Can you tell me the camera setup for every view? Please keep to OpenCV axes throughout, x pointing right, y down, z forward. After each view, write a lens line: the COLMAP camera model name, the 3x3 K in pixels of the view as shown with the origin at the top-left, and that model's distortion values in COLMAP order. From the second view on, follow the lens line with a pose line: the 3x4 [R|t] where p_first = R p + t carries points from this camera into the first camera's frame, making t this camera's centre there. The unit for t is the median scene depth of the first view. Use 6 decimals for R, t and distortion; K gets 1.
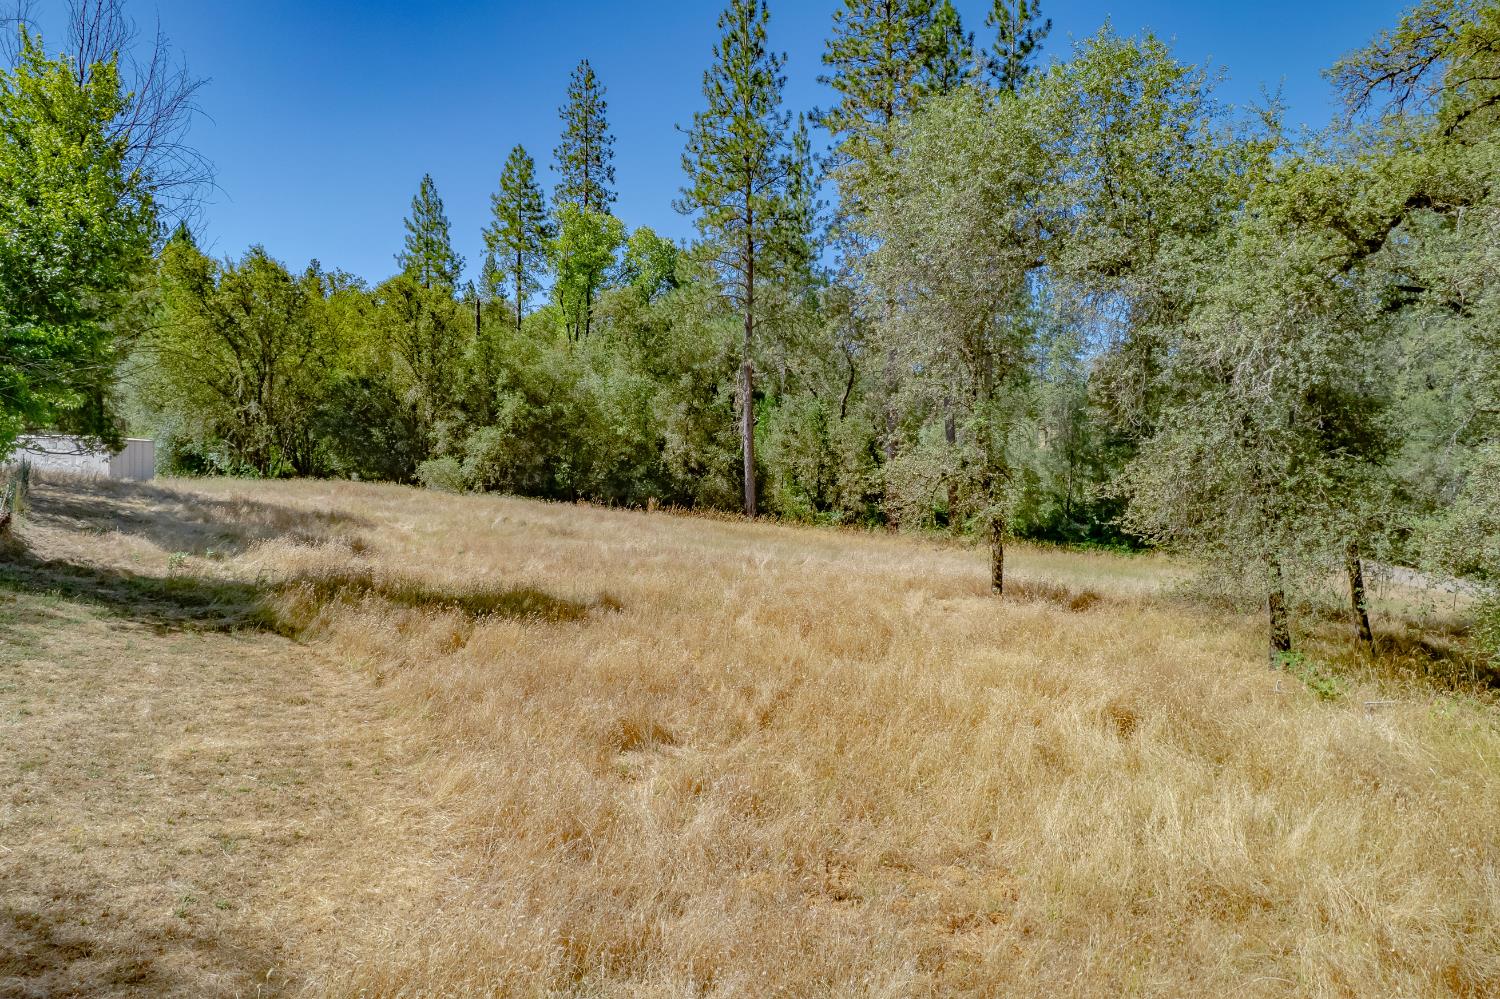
lens RADIAL K [[1002.8, 0, 754.8], [0, 1002.8, 507.7], [0, 0, 1]] dist [-0.066800, 0.052005]
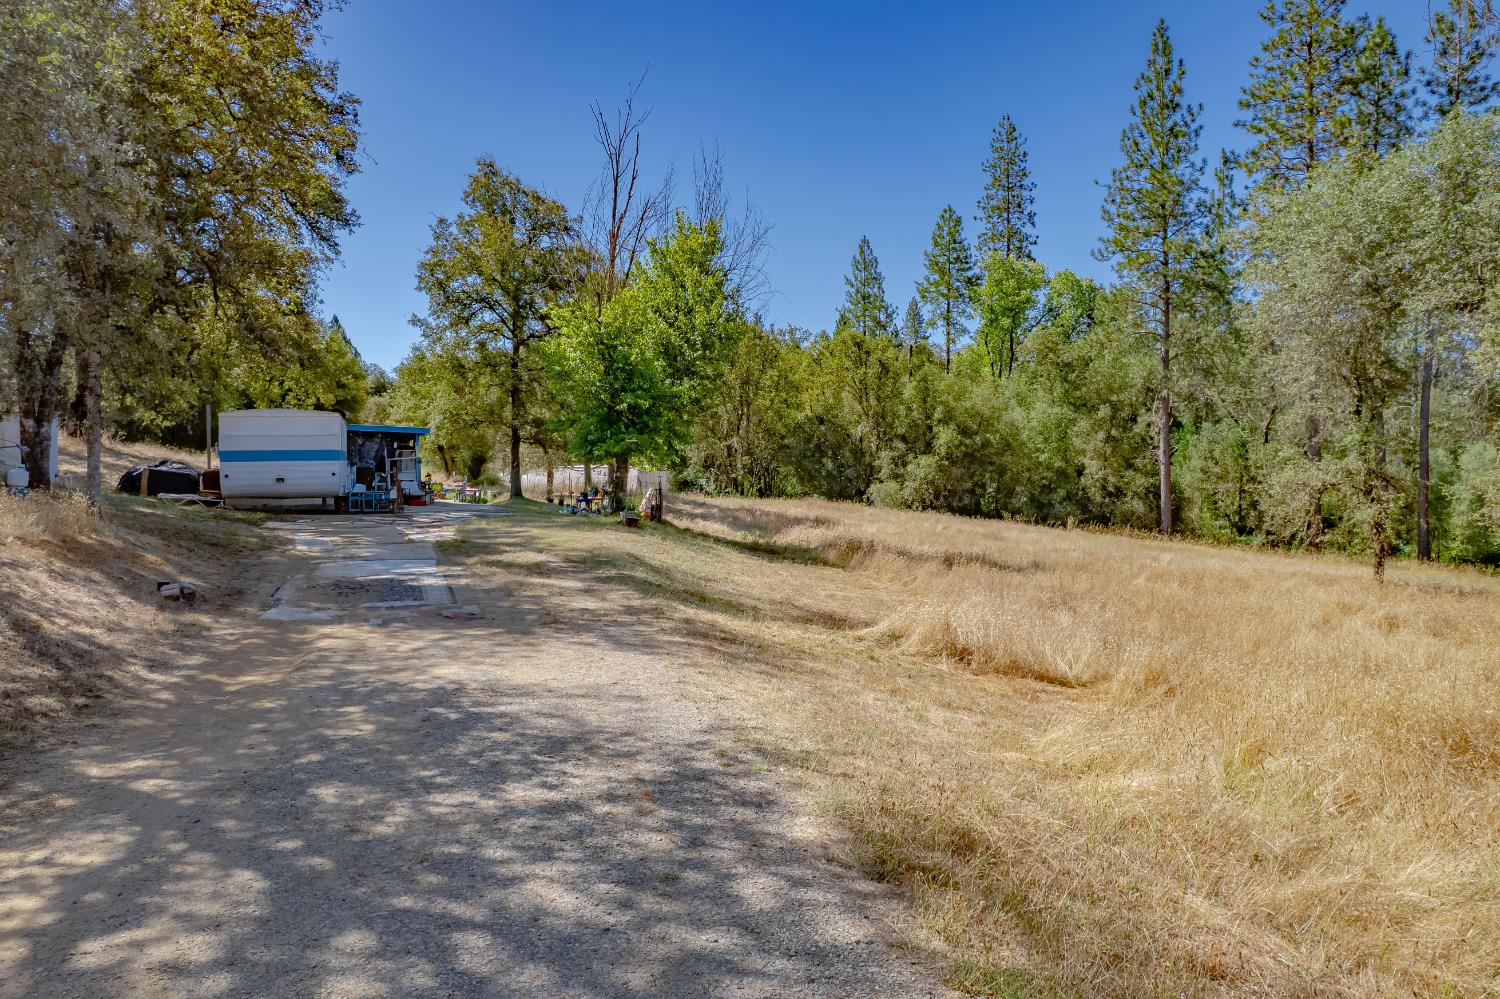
lens RADIAL K [[1002.8, 0, 739.3], [0, 1002.8, 500.4], [0, 0, 1]] dist [-0.066800, 0.052005]
pose [[0.911300, 0.005756, -0.411703, 0.015685], [-0.023610, 0.998988, -0.038293, 0.020747], [0.411066, 0.044616, 0.910513, -0.146490]]
